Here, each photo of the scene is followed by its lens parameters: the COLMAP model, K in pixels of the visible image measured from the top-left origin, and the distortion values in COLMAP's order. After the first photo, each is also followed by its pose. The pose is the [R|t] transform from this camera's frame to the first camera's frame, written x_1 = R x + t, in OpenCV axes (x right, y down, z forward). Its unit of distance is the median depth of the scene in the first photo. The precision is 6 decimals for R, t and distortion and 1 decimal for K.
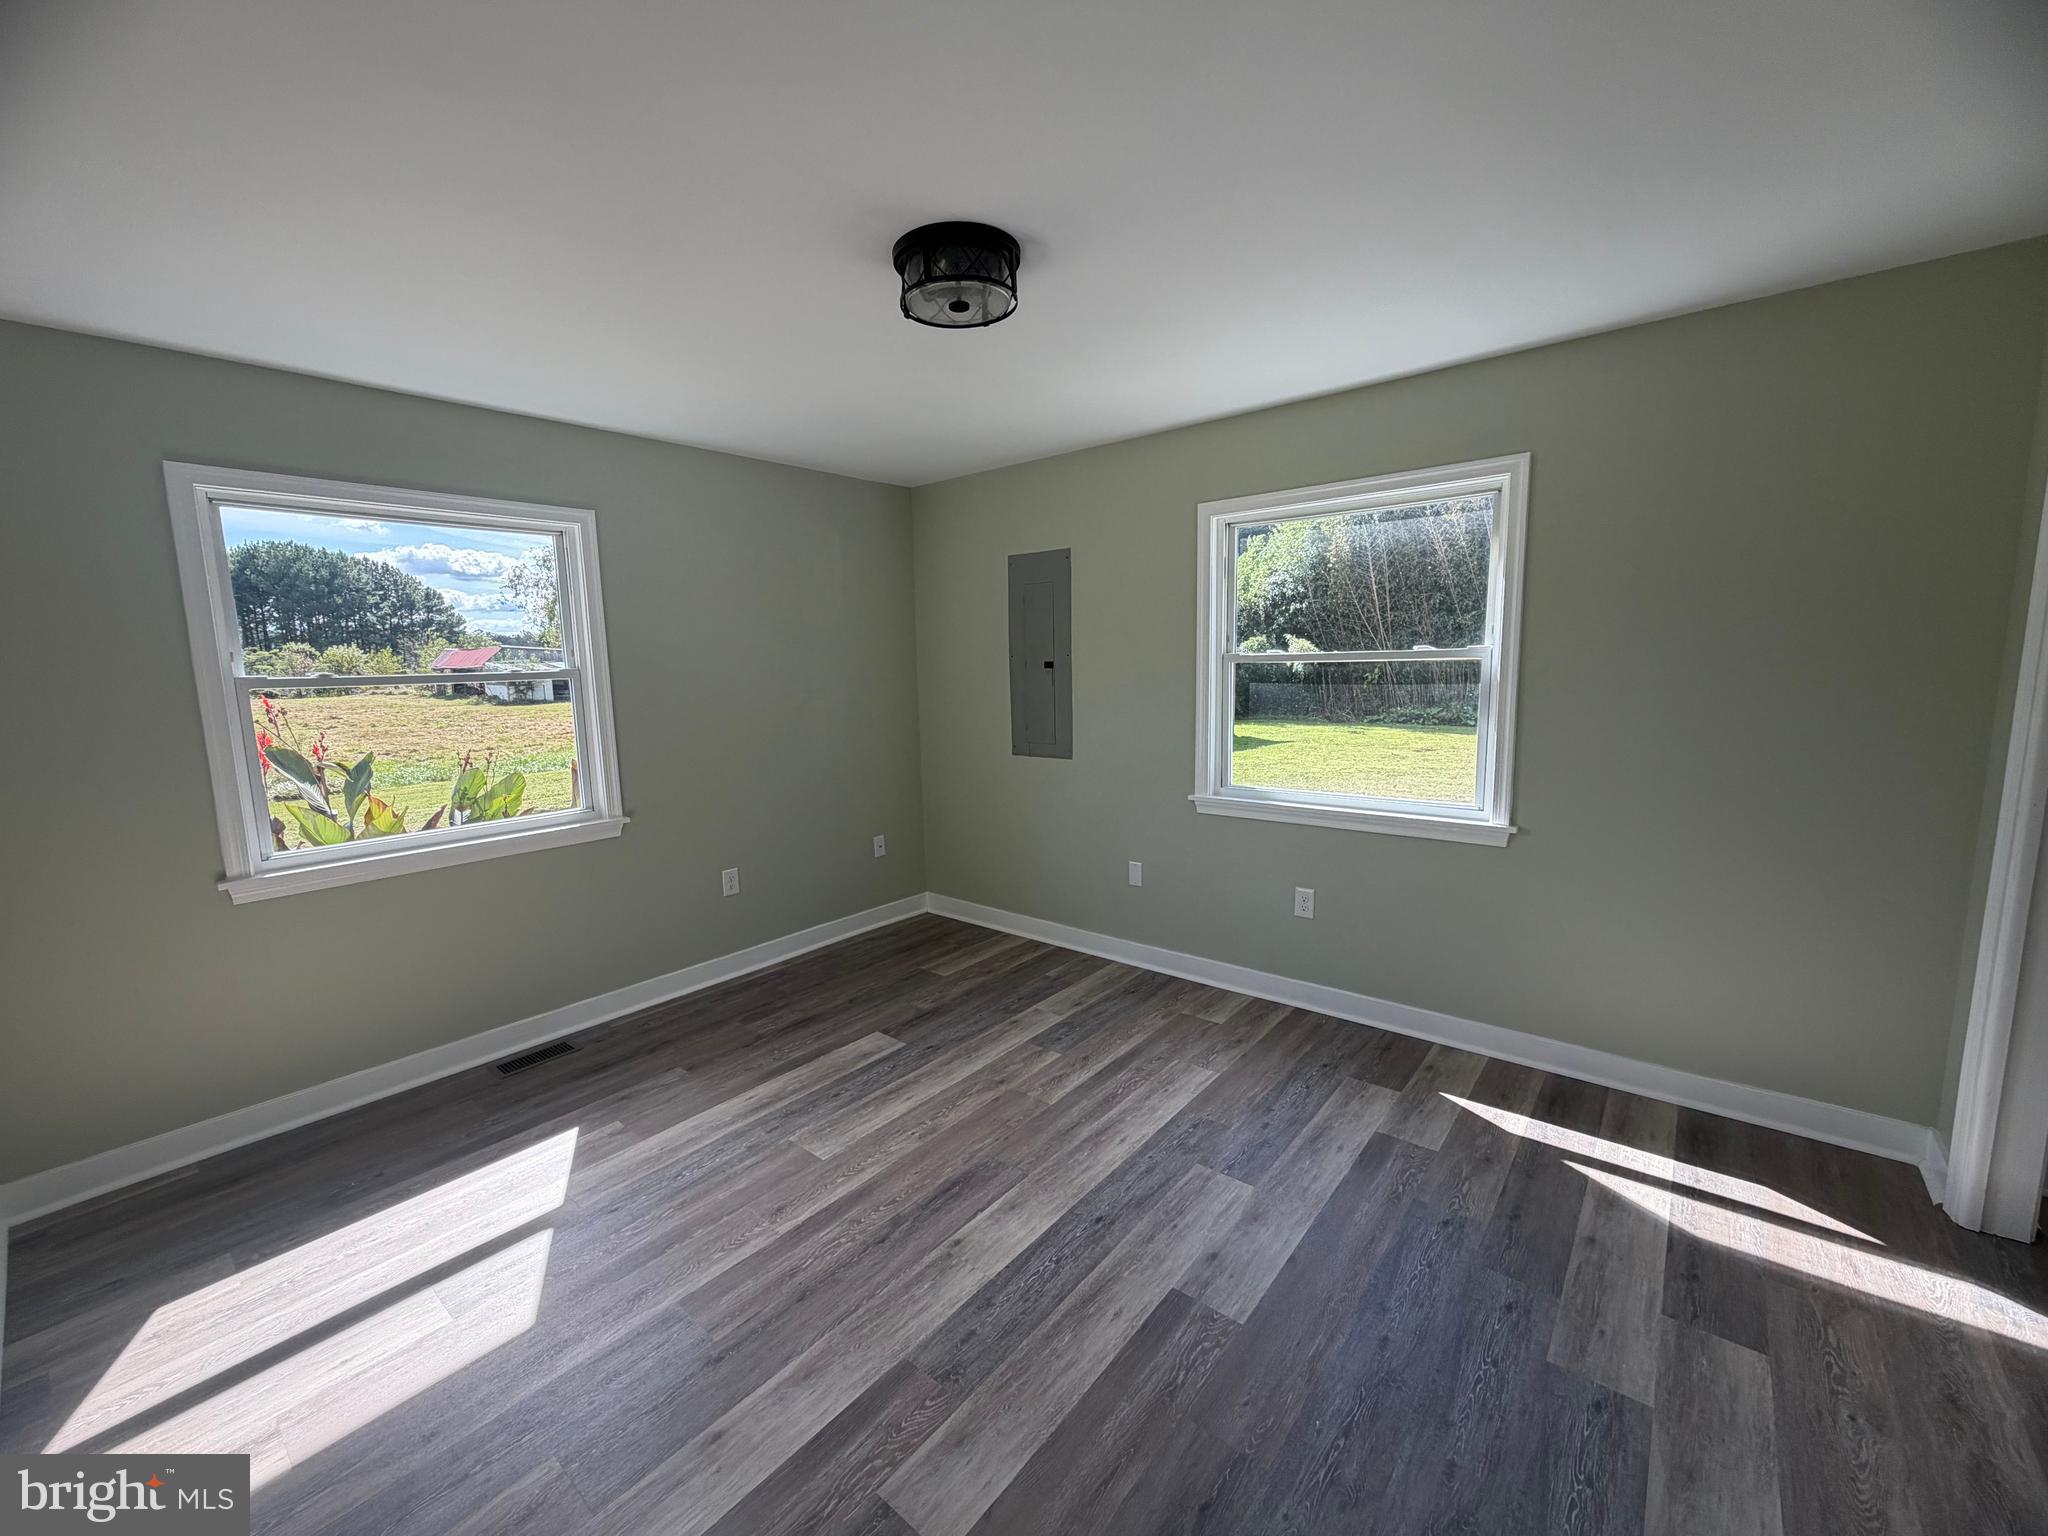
lens RADIAL K [[808.6, 0, 1017.4], [0, 808.6, 775.2], [0, 0, 1]] dist [-0.002468, -0.000330]
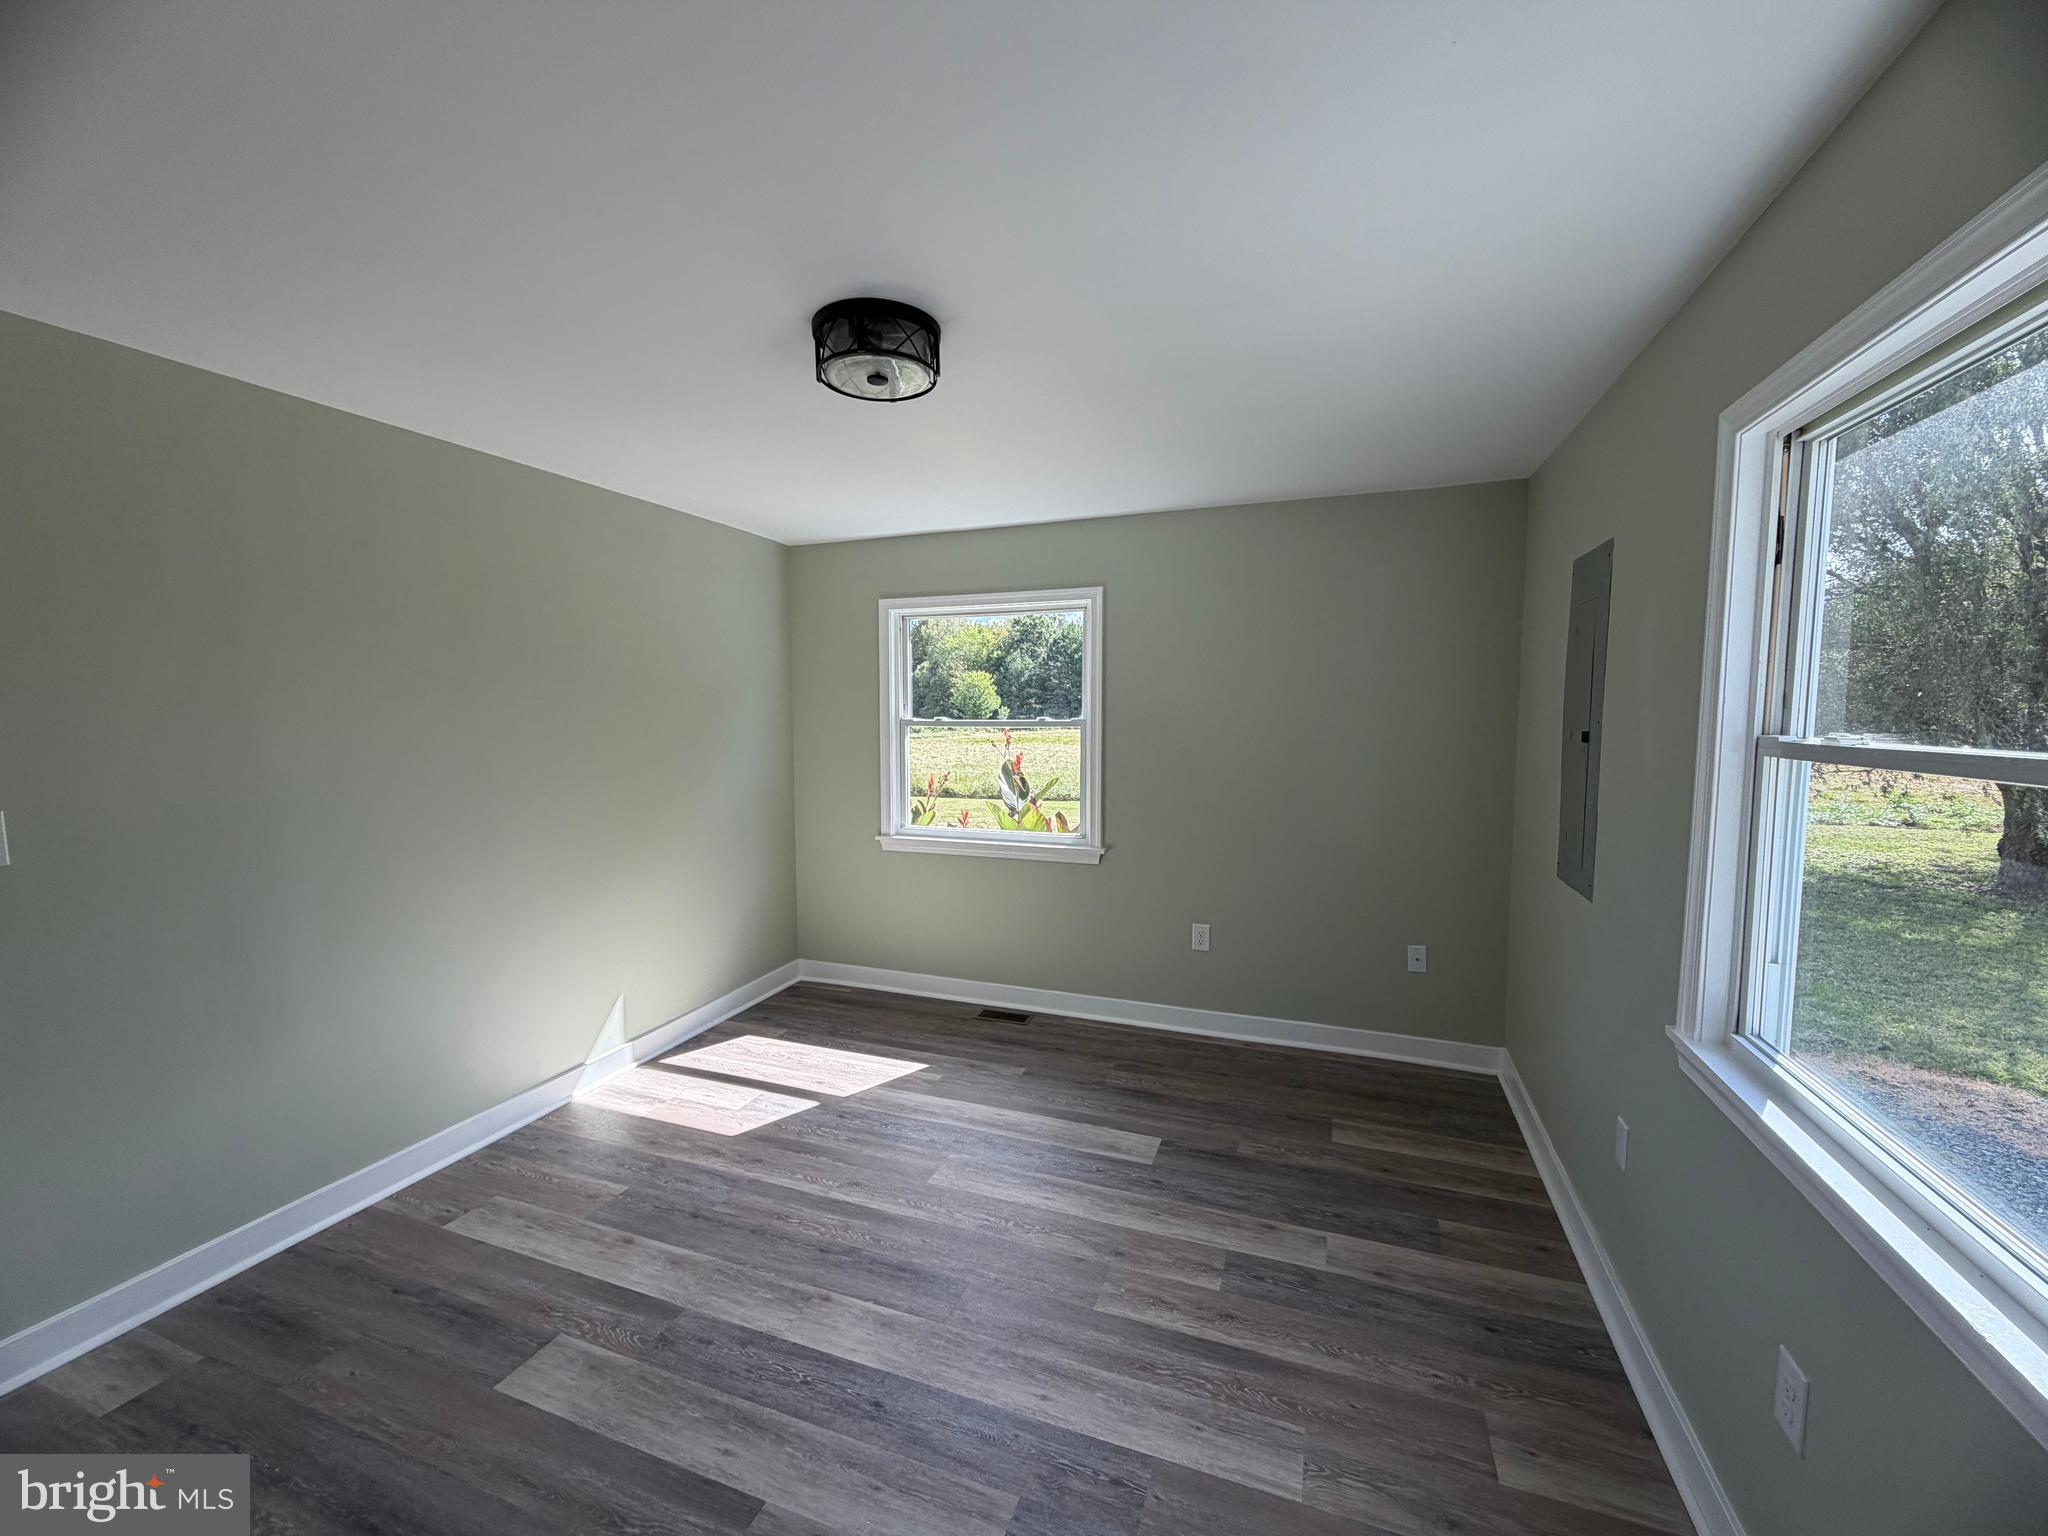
lens RADIAL K [[808.6, 0, 1017.4], [0, 808.6, 775.2], [0, 0, 1]] dist [-0.002468, -0.000330]
pose [[0.335549, 0.097902, -0.936922, 0.654116], [-0.140314, 0.988684, 0.053058, -0.116082], [0.931514, 0.113660, 0.345489, 0.586755]]
